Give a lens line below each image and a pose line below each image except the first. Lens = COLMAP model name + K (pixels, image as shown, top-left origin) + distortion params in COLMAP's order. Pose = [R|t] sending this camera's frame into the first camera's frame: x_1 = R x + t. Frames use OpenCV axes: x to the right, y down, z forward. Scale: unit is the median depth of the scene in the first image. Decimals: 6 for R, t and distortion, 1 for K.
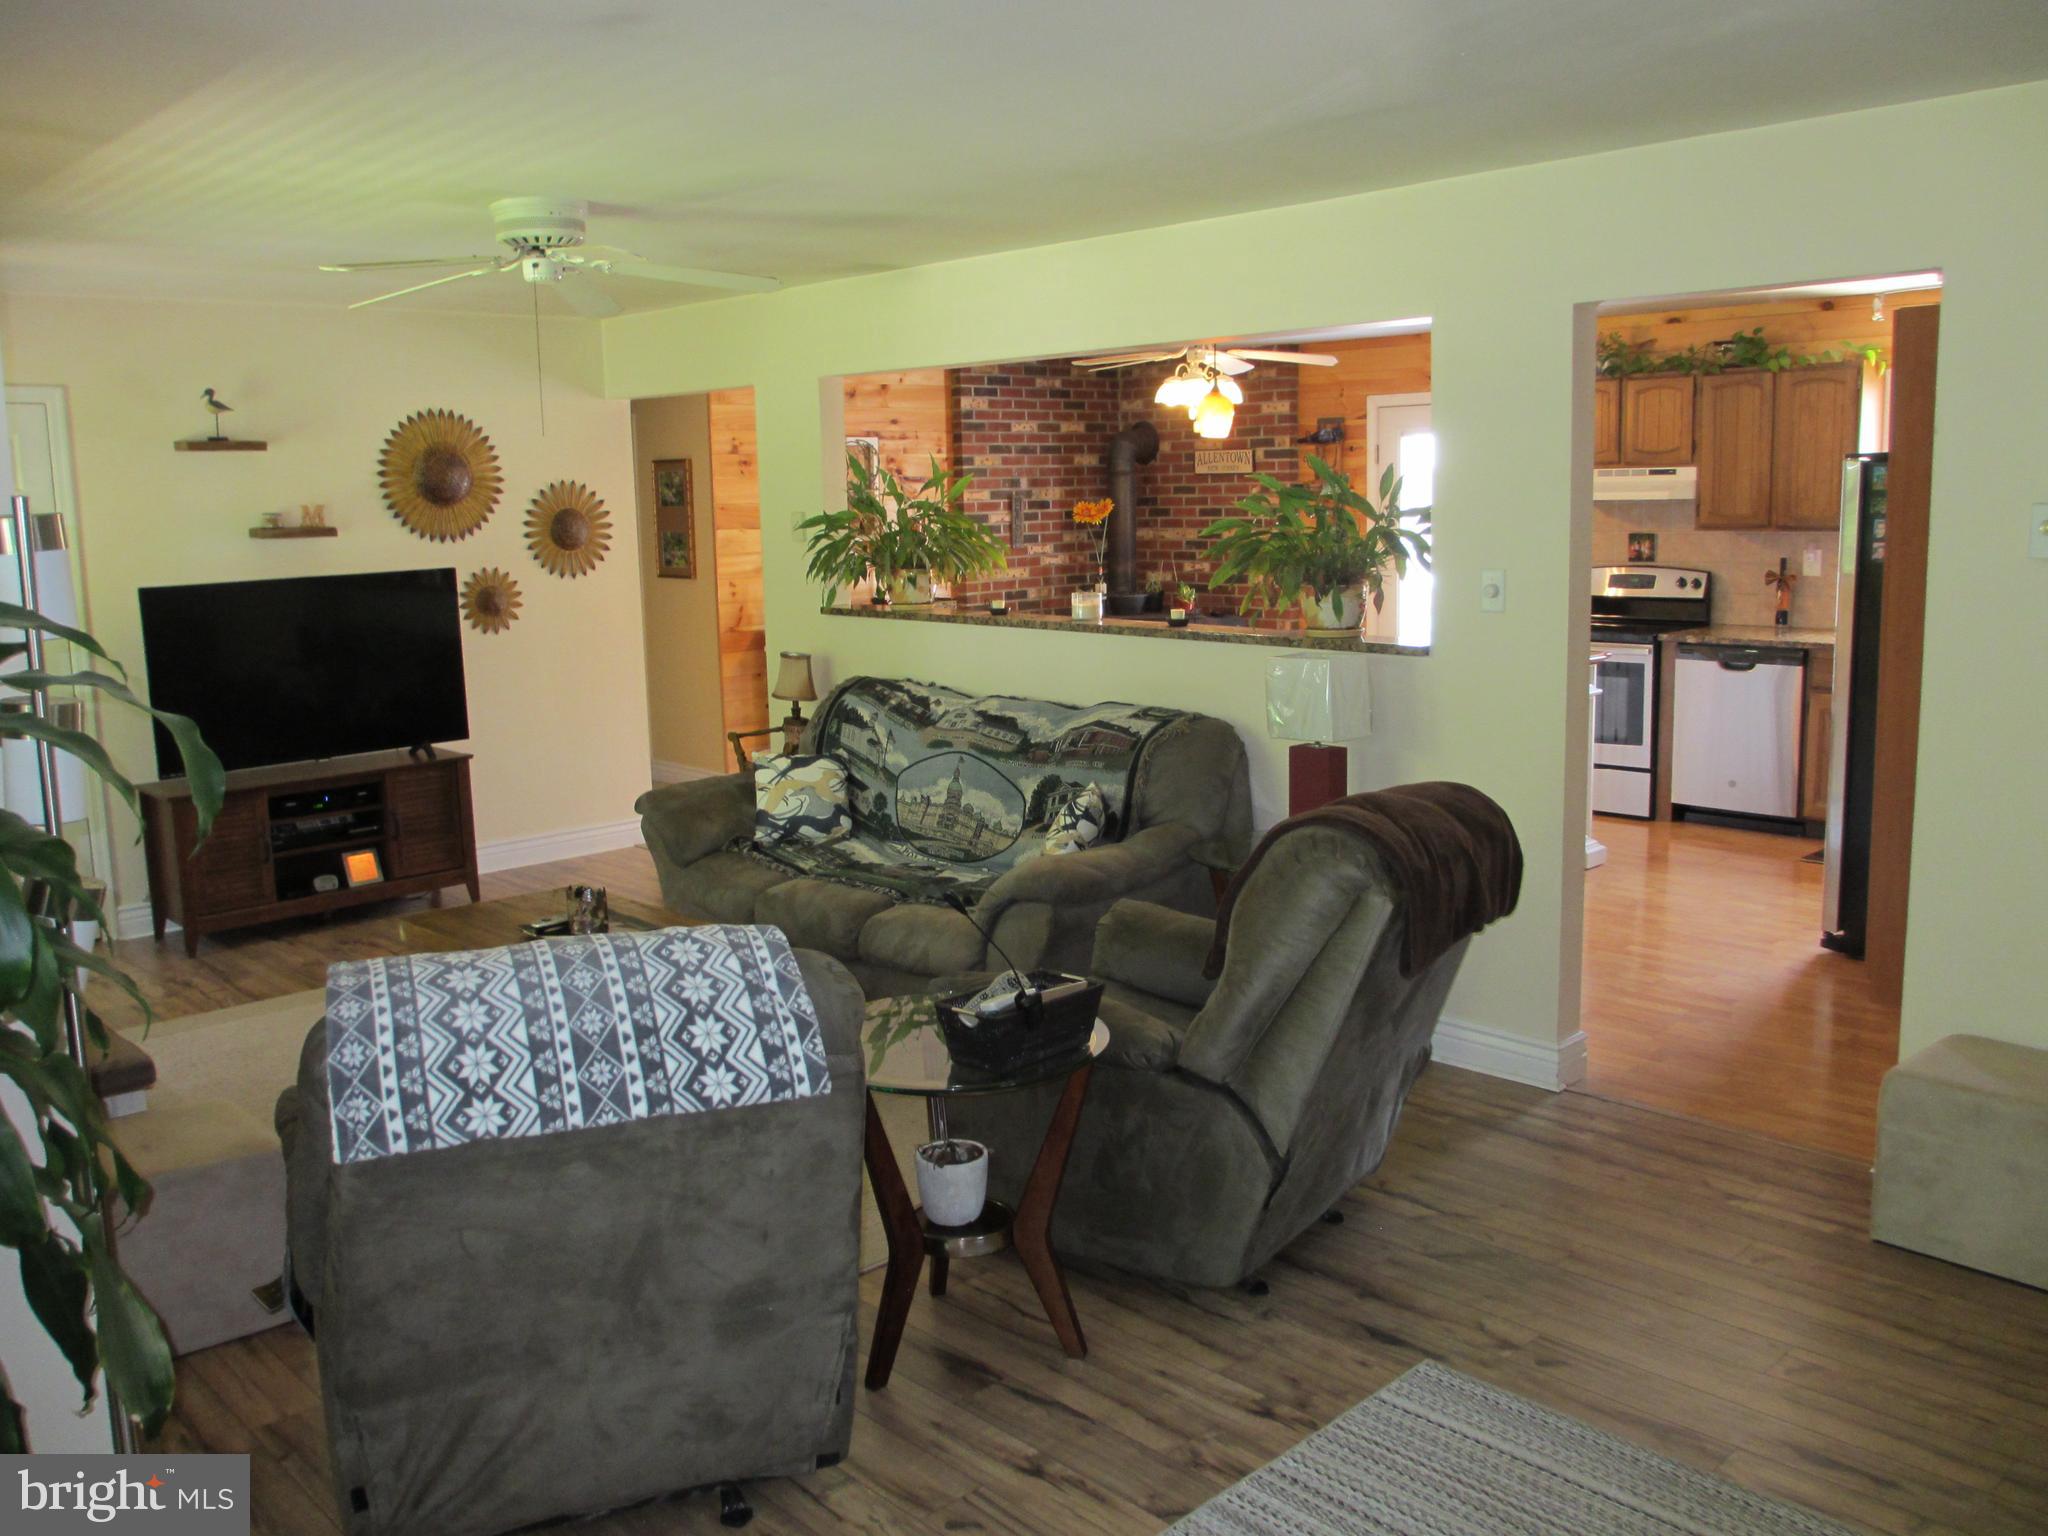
lens RADIAL K [[1691.9, 0, 1022.4], [0, 1691.9, 746.0], [0, 0, 1]] dist [-0.067407, 0.030908]
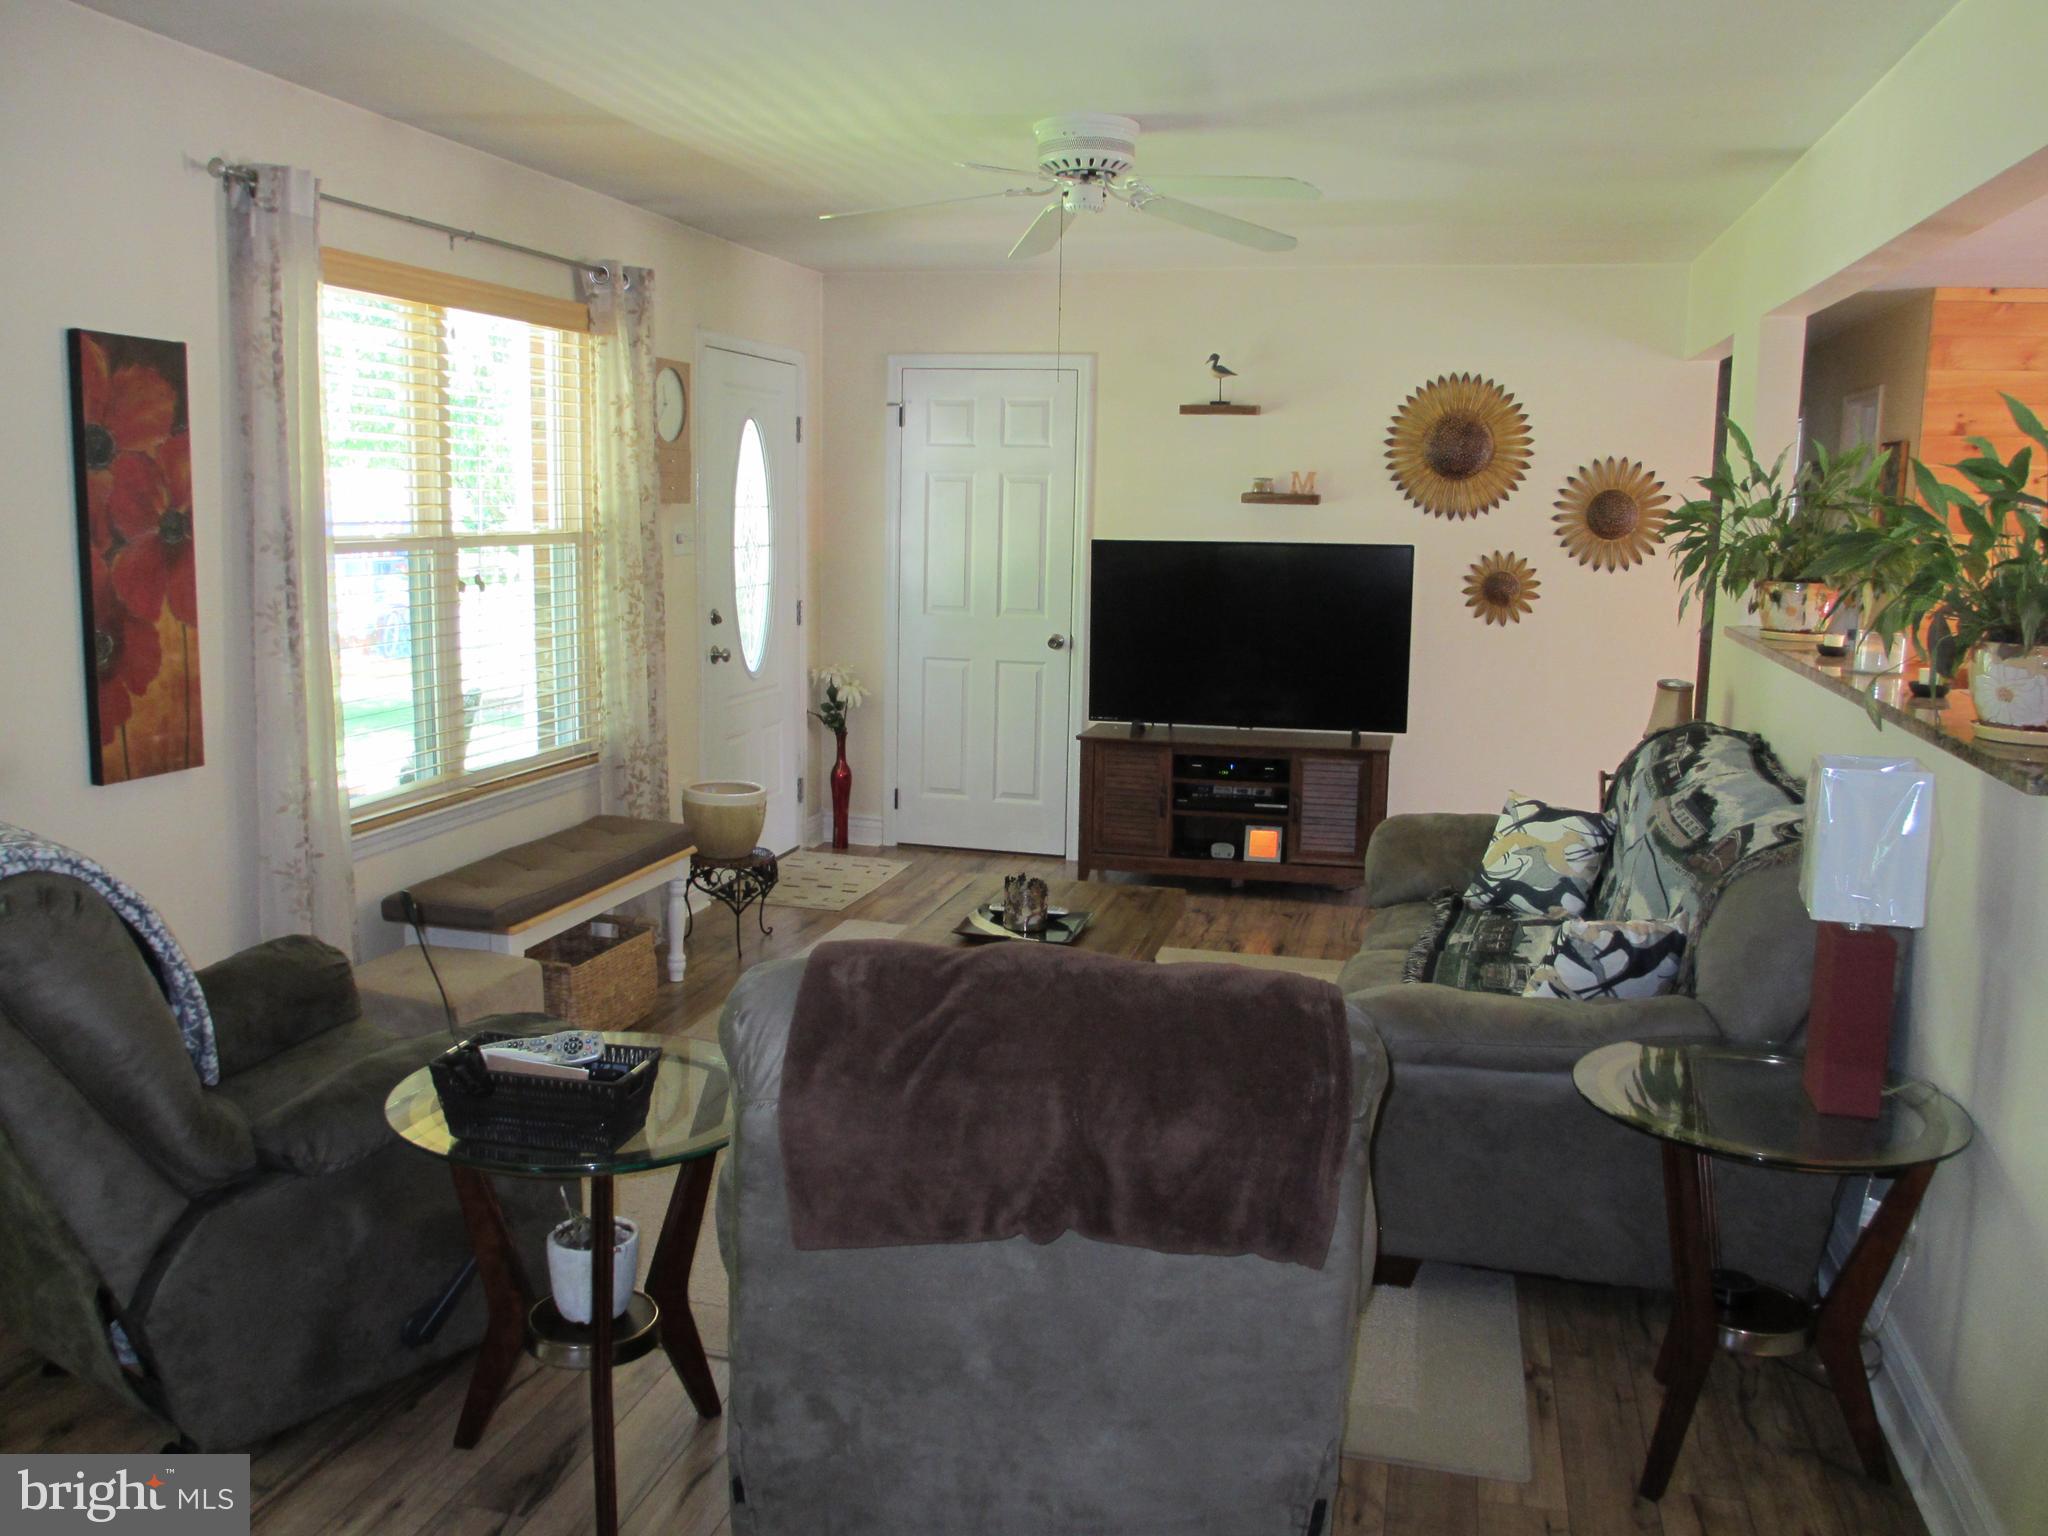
lens RADIAL K [[1691.9, 0, 1037.6], [0, 1691.9, 755.1], [0, 0, 1]] dist [-0.067407, 0.030908]
pose [[0.537124, 0.158242, -0.828527, 0.307745], [-0.154548, 0.984080, 0.087759, -0.039819], [0.829224, 0.080910, 0.553029, 0.309690]]
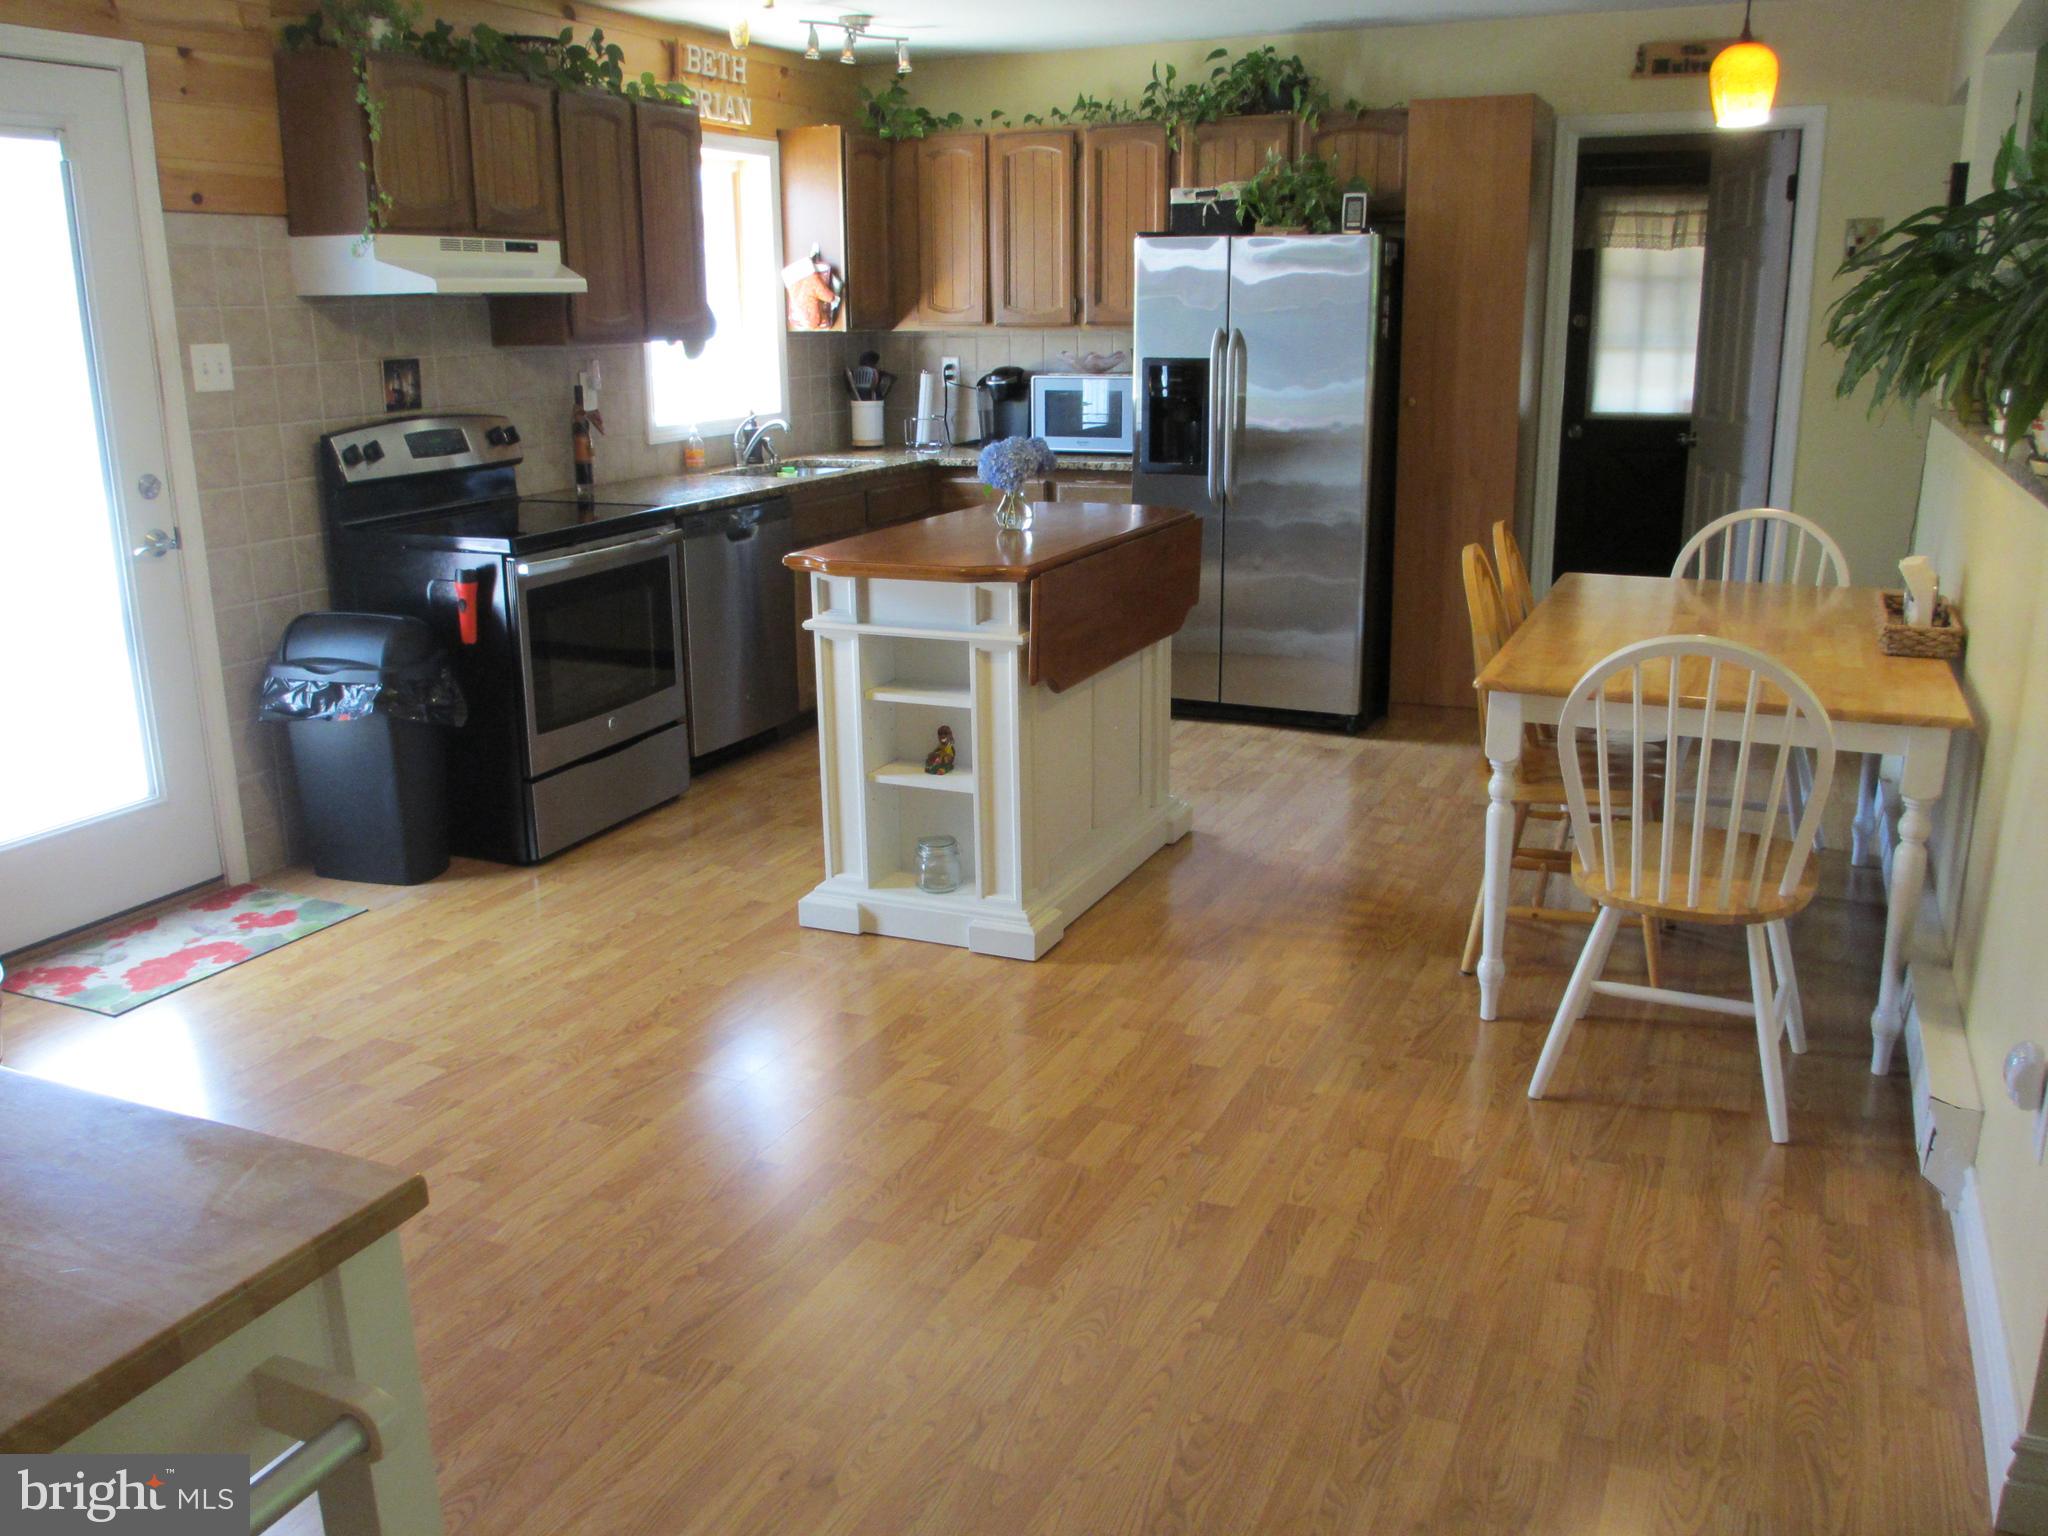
lens RADIAL K [[1691.9, 0, 1008.0], [0, 1691.9, 766.6], [0, 0, 1]] dist [-0.067407, 0.030908]
pose [[-0.369093, -0.215410, 0.904084, -0.289474], [0.163656, 0.942505, 0.291377, -0.149632], [-0.914870, 0.255504, -0.312619, 1.196056]]
